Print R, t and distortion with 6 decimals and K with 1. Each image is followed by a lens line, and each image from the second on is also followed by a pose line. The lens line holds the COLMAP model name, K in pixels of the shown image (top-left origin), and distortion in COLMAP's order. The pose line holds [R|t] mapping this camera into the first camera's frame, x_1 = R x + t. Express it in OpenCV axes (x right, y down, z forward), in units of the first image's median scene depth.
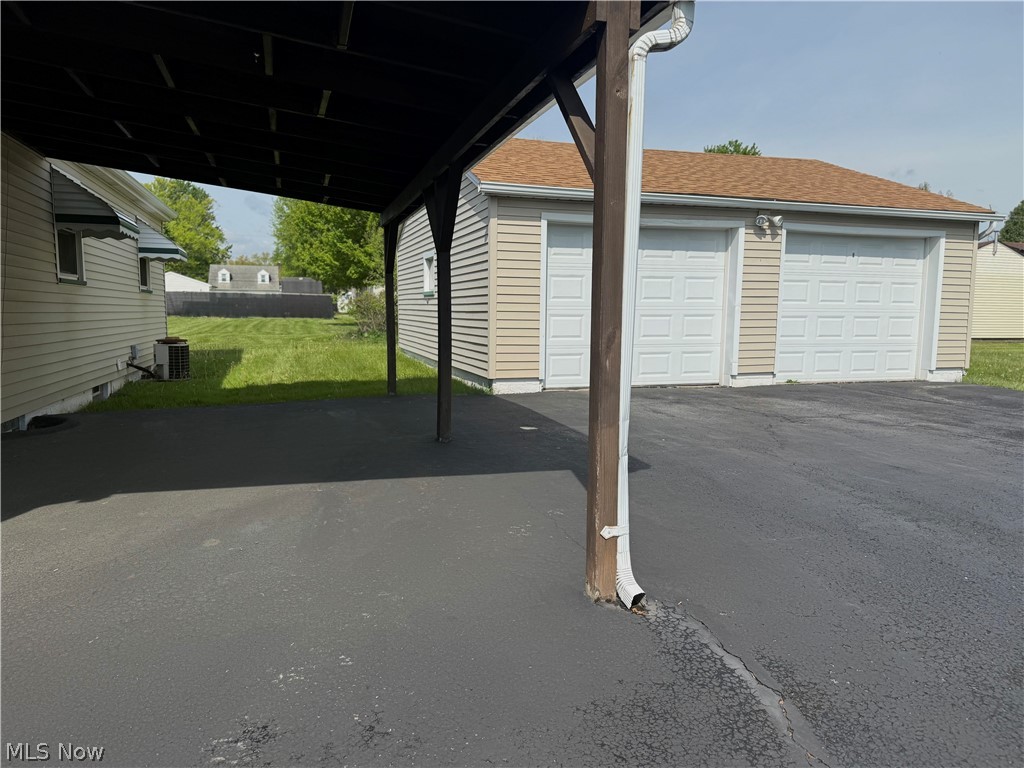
lens RADIAL K [[729.1, 0, 515.0], [0, 729.1, 387.3], [0, 0, 1]] dist [0.038264, -0.004552]
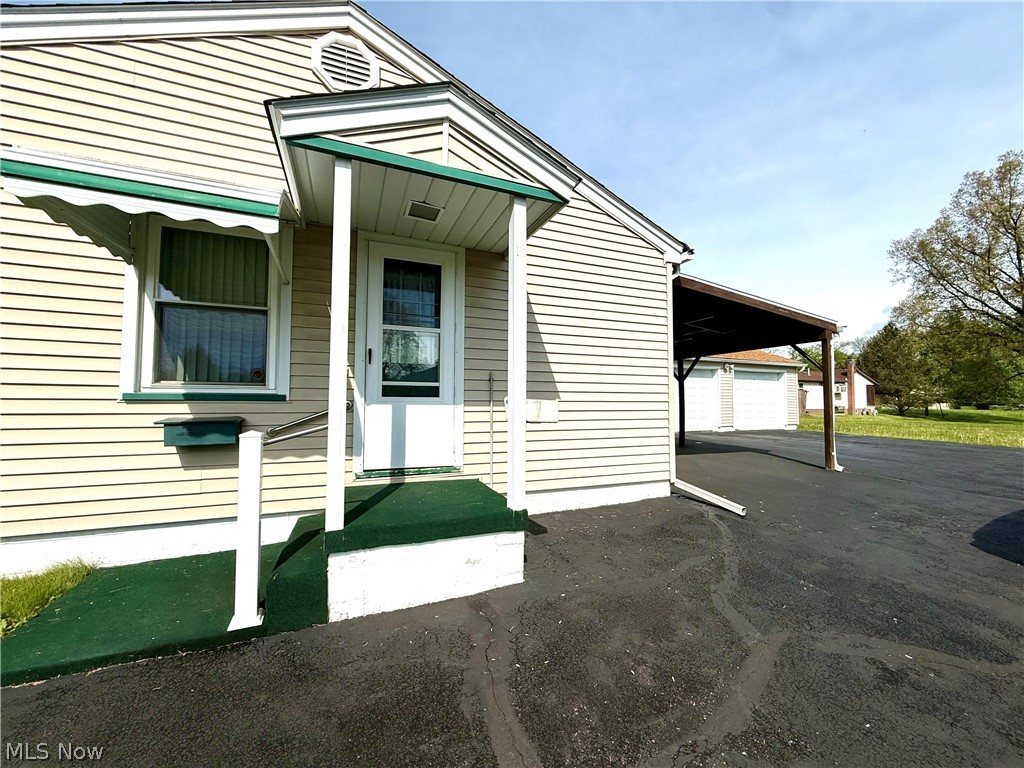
lens RADIAL K [[408.3, 0, 503.9], [0, 408.3, 387.5], [0, 0, 1]] dist [-0.001905, 0.000014]
pose [[0.996697, 0.001160, 0.081197, -0.546972], [0.010477, 0.989704, -0.142748, 0.040690], [-0.080527, 0.143127, 0.986423, -0.330622]]
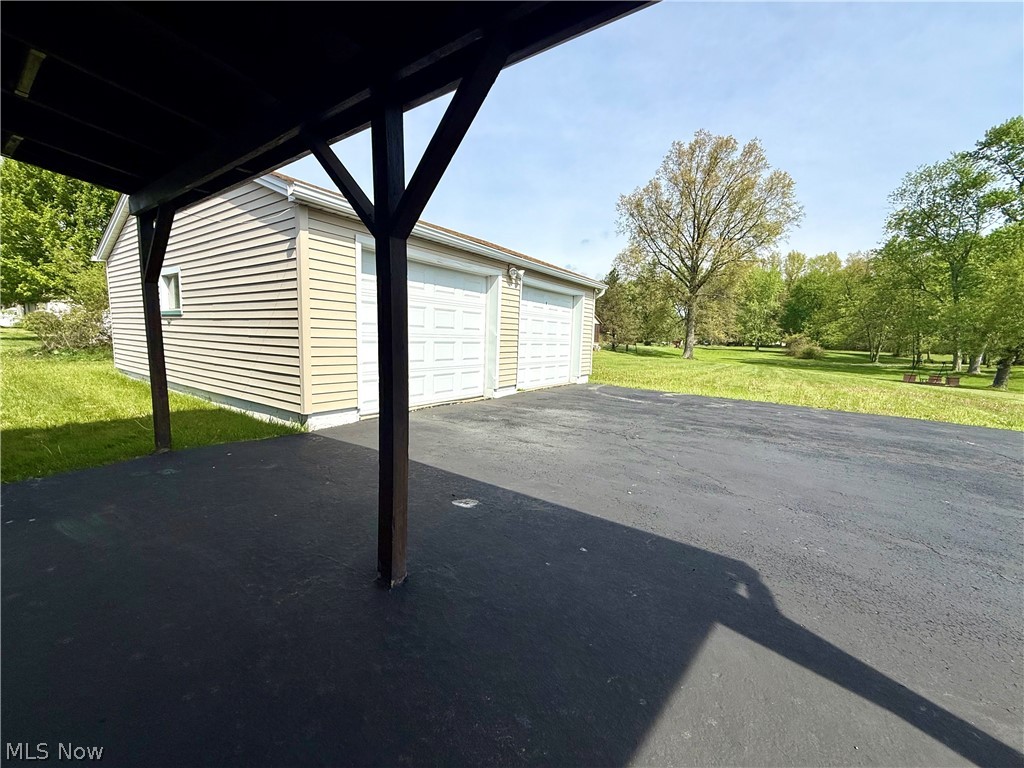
lens RADIAL K [[408.3, 0, 511.8], [0, 408.3, 379.0], [0, 0, 1]] dist [-0.001905, 0.000014]
pose [[0.788569, -0.044315, 0.613347, -0.123695], [0.039892, 0.998986, 0.020889, -0.048714], [-0.613651, 0.007995, 0.789537, 0.411034]]
